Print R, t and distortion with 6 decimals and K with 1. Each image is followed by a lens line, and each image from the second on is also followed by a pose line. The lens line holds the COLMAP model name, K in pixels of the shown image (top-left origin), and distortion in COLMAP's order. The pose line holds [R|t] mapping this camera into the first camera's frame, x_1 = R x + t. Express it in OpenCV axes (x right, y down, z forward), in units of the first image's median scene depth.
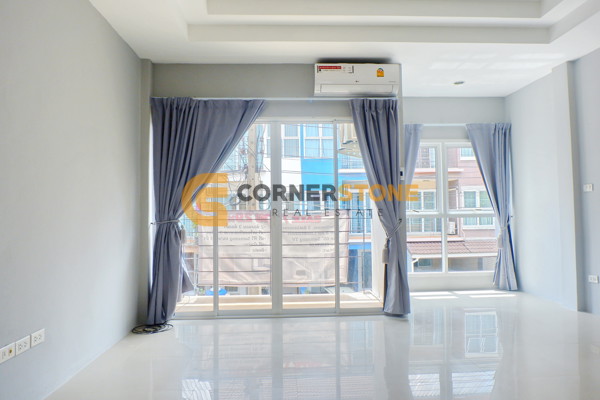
lens RADIAL K [[436.6, 0, 301.7], [0, 436.6, 196.9], [0, 0, 1]] dist [-0.013266, 0.005858]
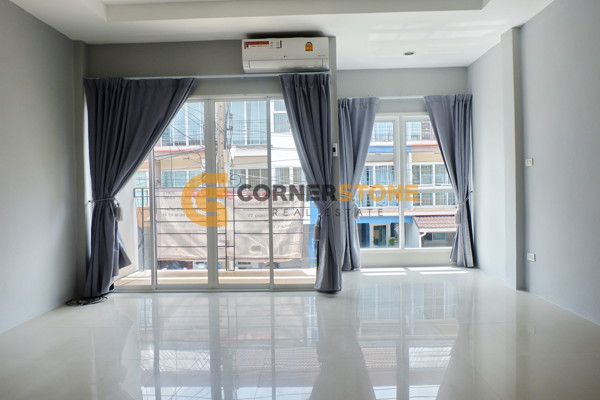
lens RADIAL K [[436.6, 0, 301.7], [0, 436.6, 196.9], [0, 0, 1]] dist [-0.013266, 0.005858]
pose [[0.996938, -0.004604, -0.078064, 0.231359], [0.009397, 0.998085, 0.061135, -0.008241], [0.077633, -0.061682, 0.995072, 0.005353]]
